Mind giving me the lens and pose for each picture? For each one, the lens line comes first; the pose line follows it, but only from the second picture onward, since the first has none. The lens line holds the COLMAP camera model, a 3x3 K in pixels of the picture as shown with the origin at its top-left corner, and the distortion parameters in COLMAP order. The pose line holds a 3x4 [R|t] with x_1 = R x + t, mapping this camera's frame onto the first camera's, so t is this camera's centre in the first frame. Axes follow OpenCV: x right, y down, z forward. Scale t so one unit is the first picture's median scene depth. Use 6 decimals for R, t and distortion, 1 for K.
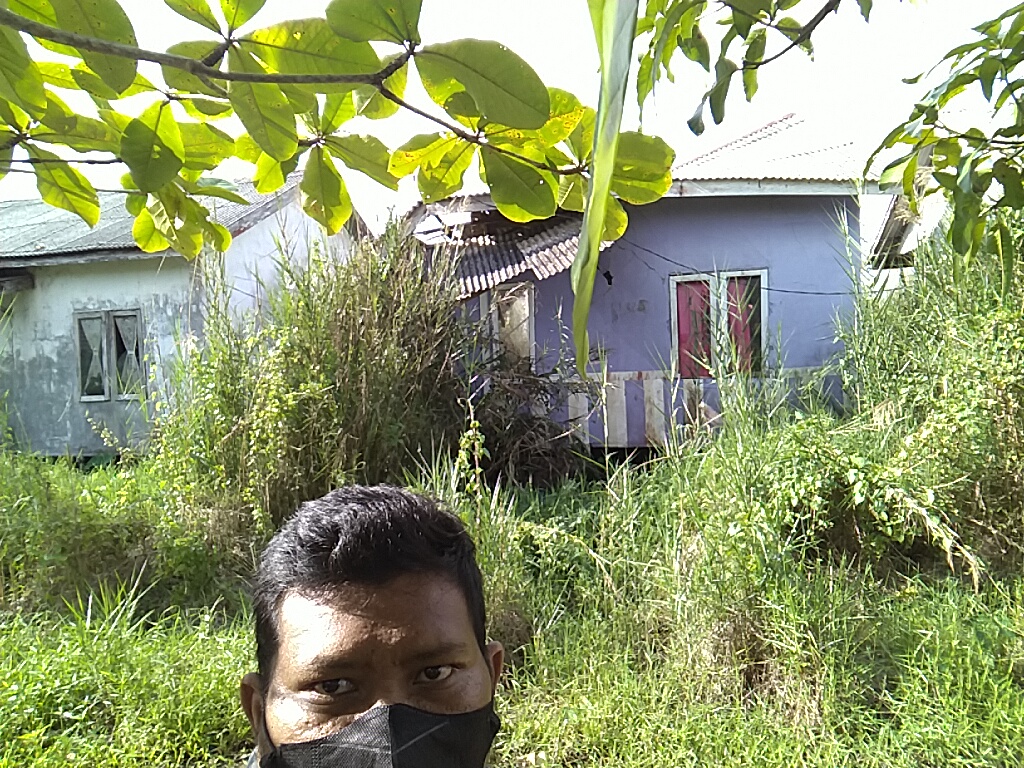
lens RADIAL K [[698.1, 0, 512.0], [0, 698.1, 384.0], [0, 0, 1]] dist [-0.000660, -0.006740]
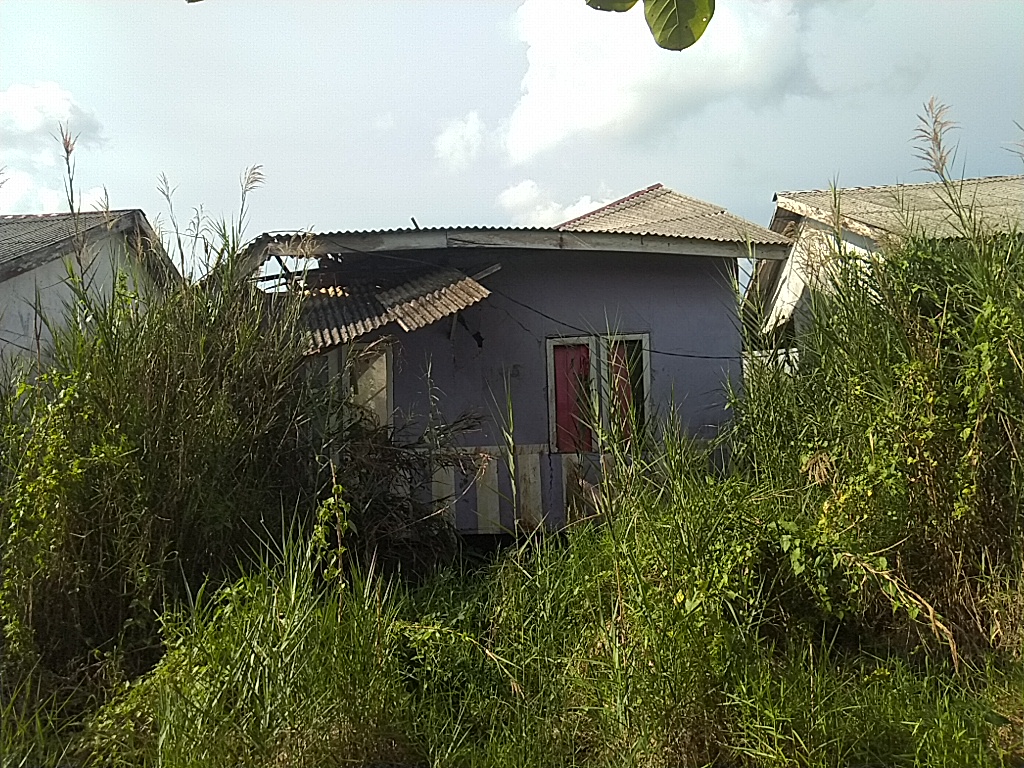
lens RADIAL K [[746.1, 0, 506.6], [0, 746.1, 387.7], [0, 0, 1]] dist [0.006975, 0.003387]
pose [[0.976692, 0.019155, 0.213790, -0.038901], [0.009007, 0.991476, -0.129979, 0.043673], [-0.214457, 0.128875, 0.968194, 0.114575]]
